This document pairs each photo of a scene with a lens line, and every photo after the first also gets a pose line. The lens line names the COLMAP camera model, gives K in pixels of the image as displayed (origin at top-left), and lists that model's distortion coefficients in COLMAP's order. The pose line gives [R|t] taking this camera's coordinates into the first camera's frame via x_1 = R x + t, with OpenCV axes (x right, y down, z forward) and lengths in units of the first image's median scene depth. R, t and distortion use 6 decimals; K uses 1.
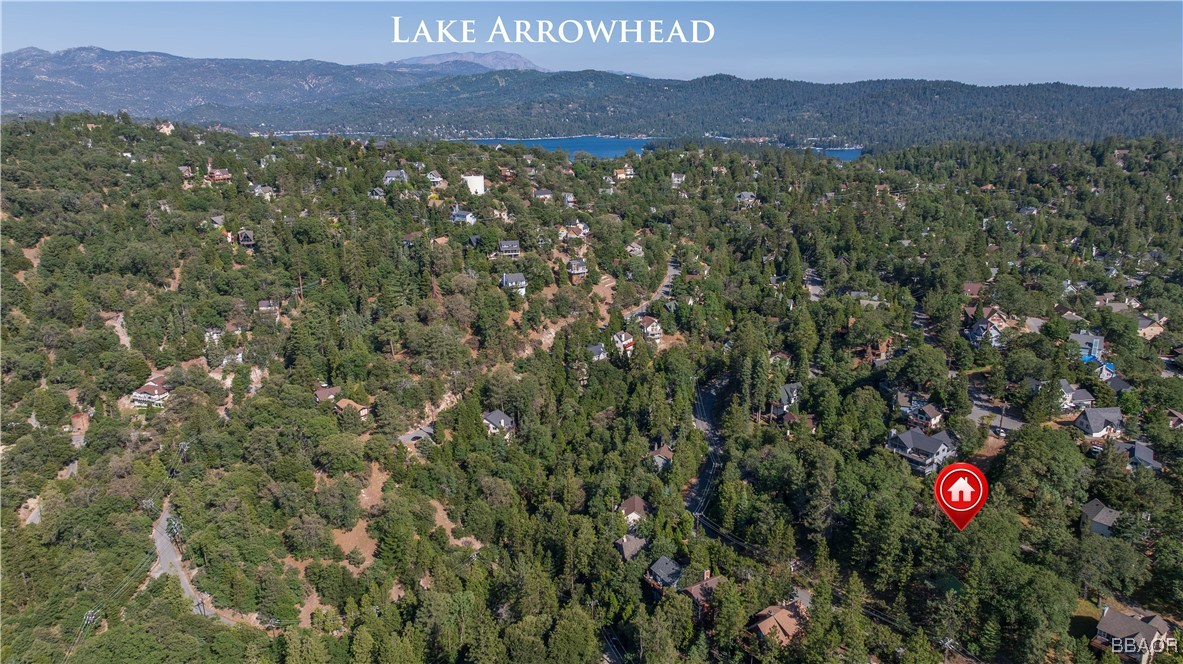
lens RADIAL K [[840.5, 0, 591.5], [0, 840.5, 330.2], [0, 0, 1]] dist [0.013473, 0.012010]
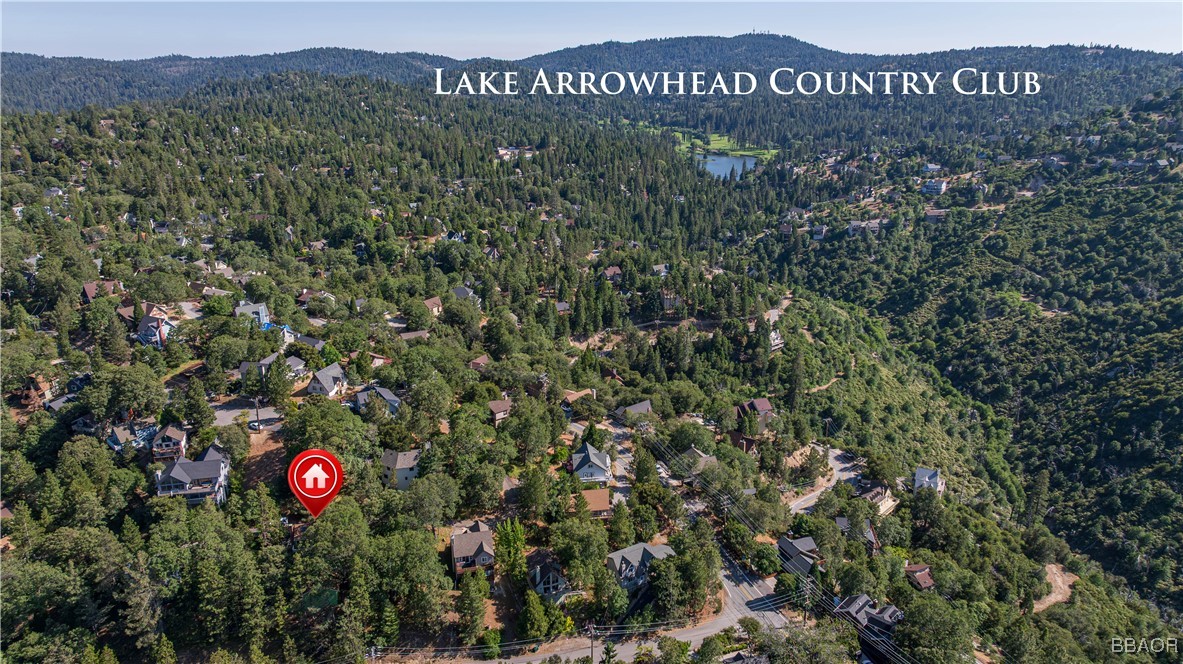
lens RADIAL K [[840.5, 0, 591.8], [0, 840.5, 335.8], [0, 0, 1]] dist [0.013473, 0.012010]
pose [[0.432022, -0.279521, 0.857453, -0.132239], [0.244681, 0.951425, 0.186874, -0.059419], [-0.868037, 0.129068, 0.479430, 0.217296]]
